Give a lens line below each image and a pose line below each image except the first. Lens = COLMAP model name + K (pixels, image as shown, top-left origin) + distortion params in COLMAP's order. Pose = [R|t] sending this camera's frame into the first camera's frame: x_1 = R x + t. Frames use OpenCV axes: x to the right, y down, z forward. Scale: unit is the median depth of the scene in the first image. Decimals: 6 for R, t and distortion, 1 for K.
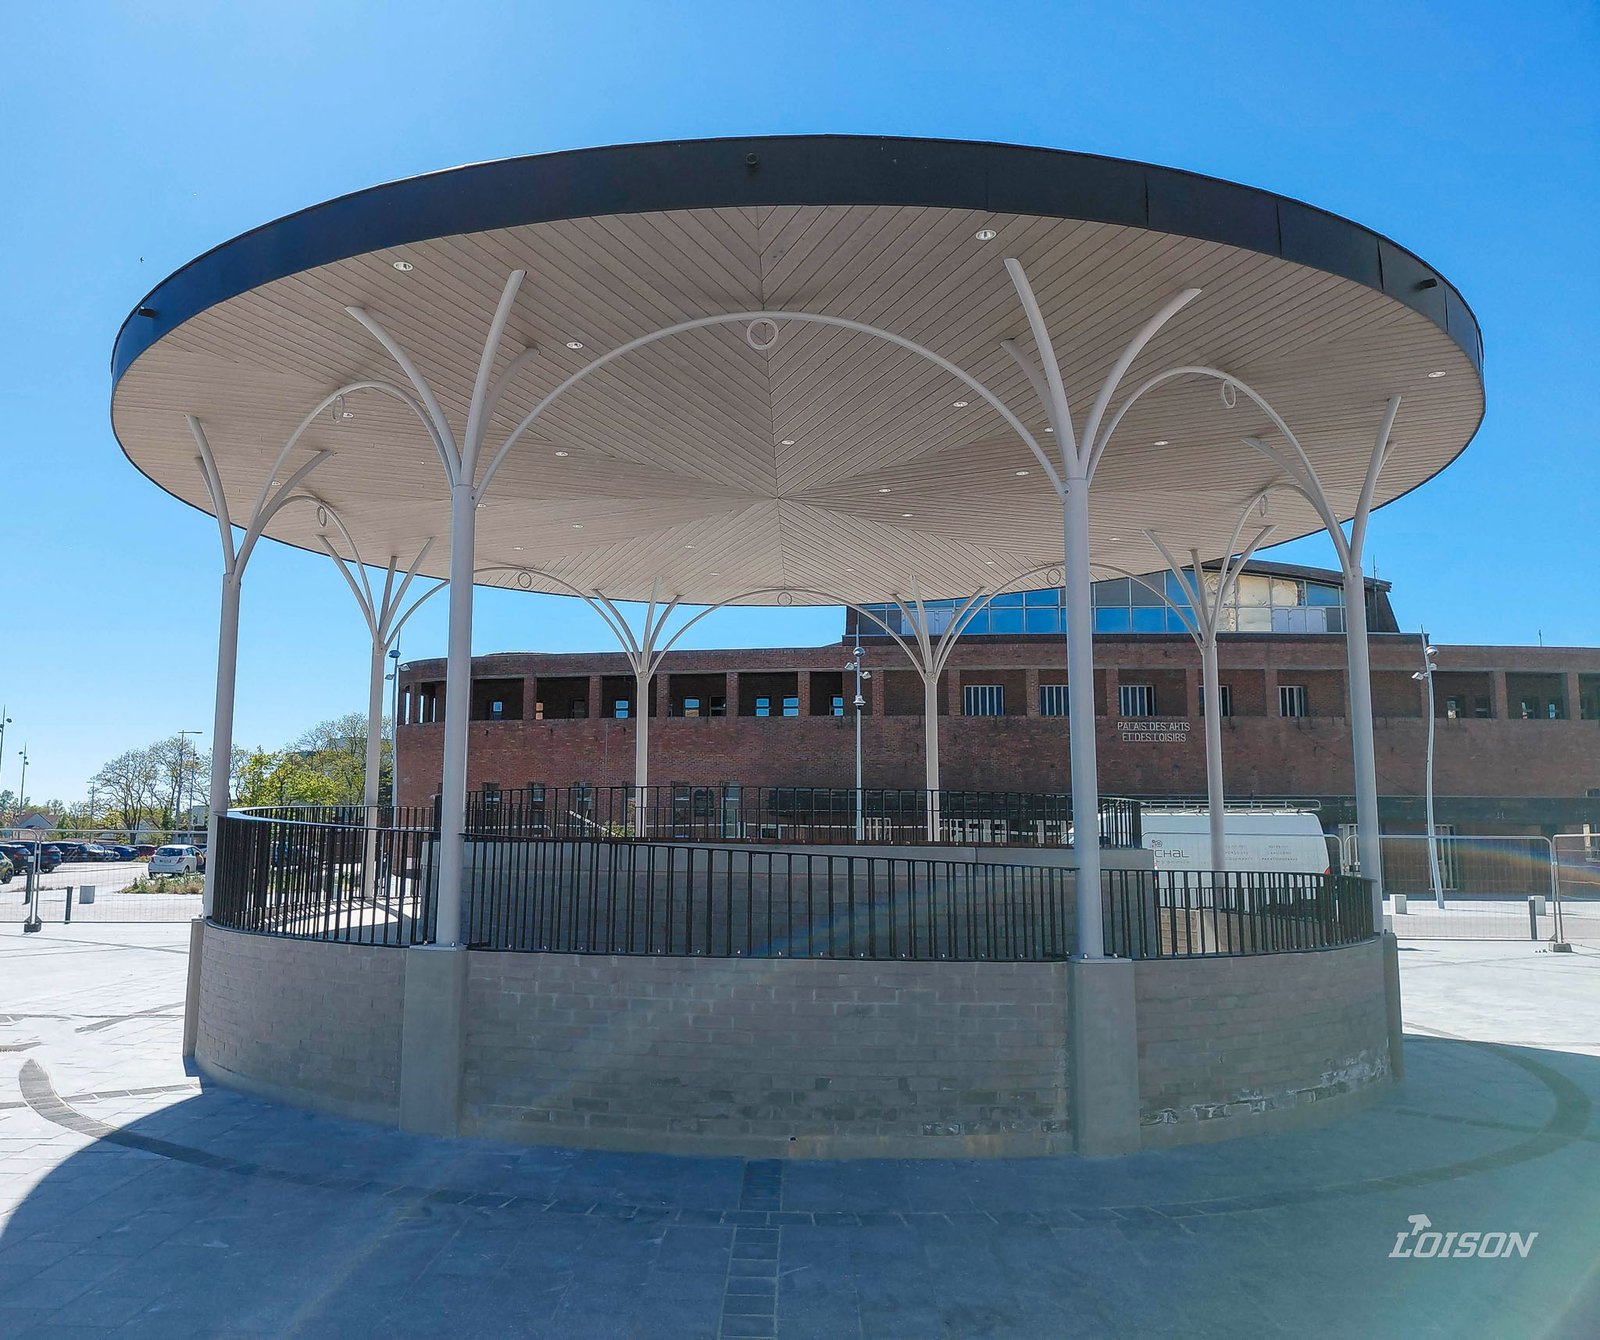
lens RADIAL K [[974.6, 0, 800.0], [0, 974.6, 670.0], [0, 0, 1]] dist [0.021932, -0.001055]
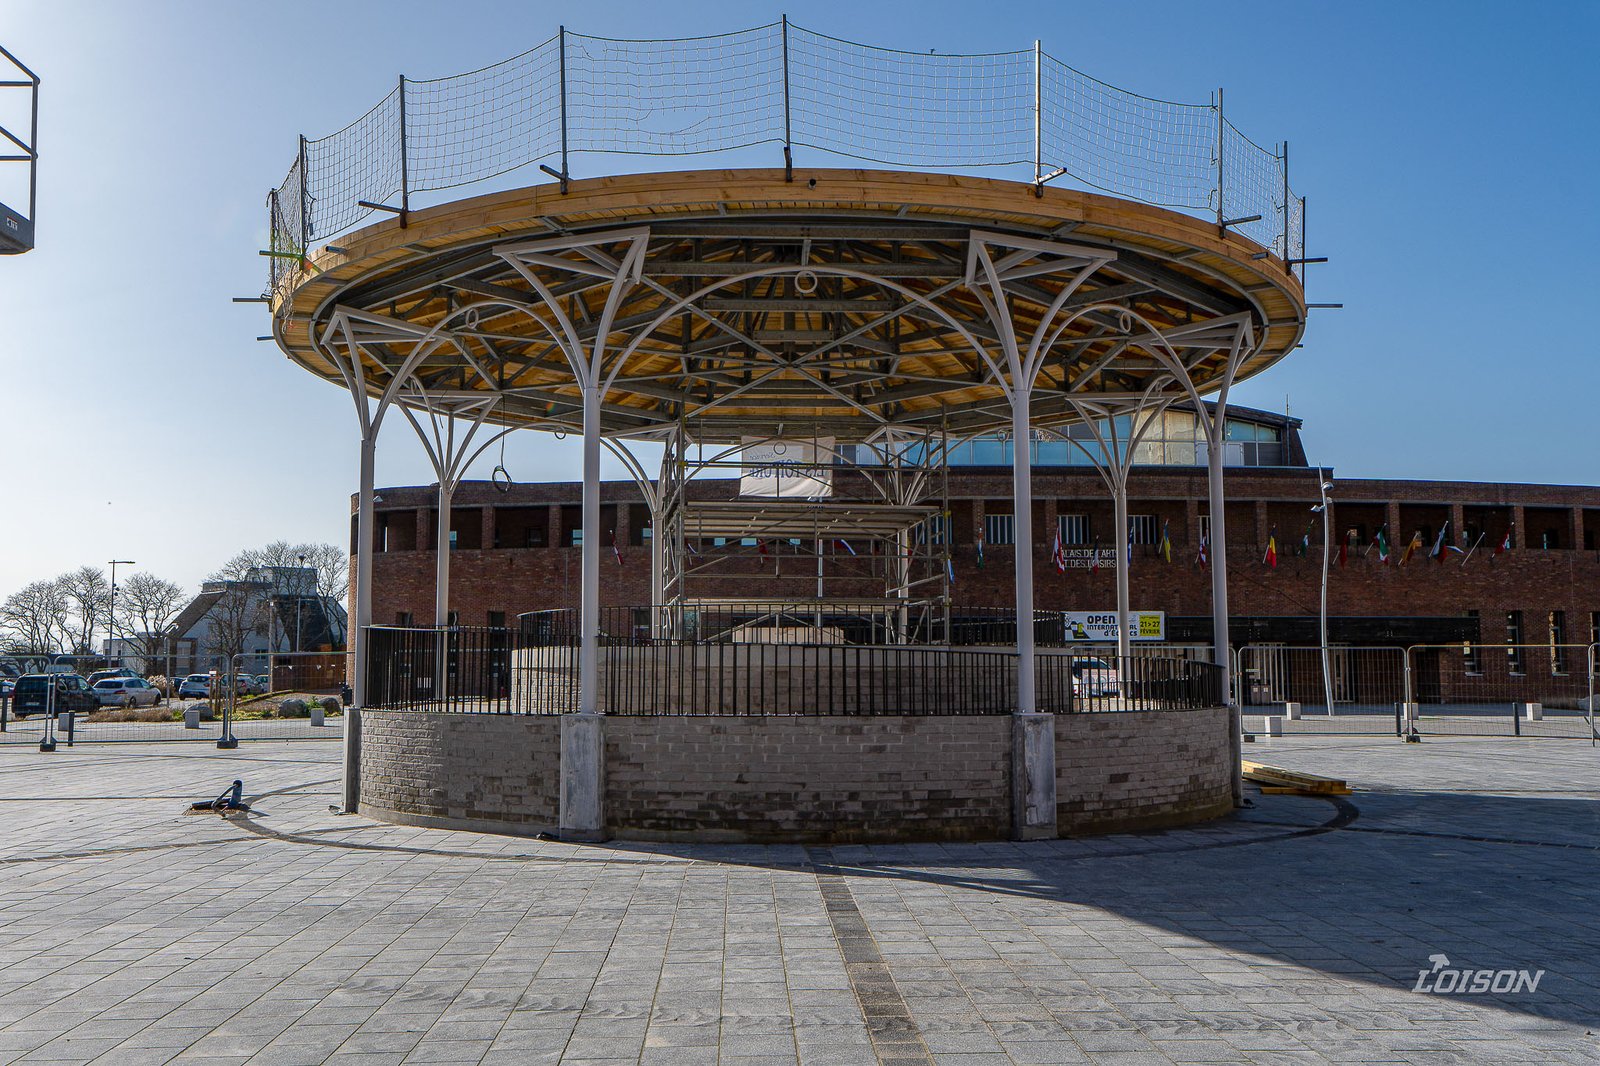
lens RADIAL K [[1382.5, 0, 803.5], [0, 1382.5, 527.4], [0, 0, 1]] dist [0.004372, 0.003805]
pose [[0.992459, -0.001312, 0.122568, -0.137186], [-0.004147, 0.999011, 0.044272, -0.037703], [-0.122505, -0.044446, 0.991472, -0.474997]]
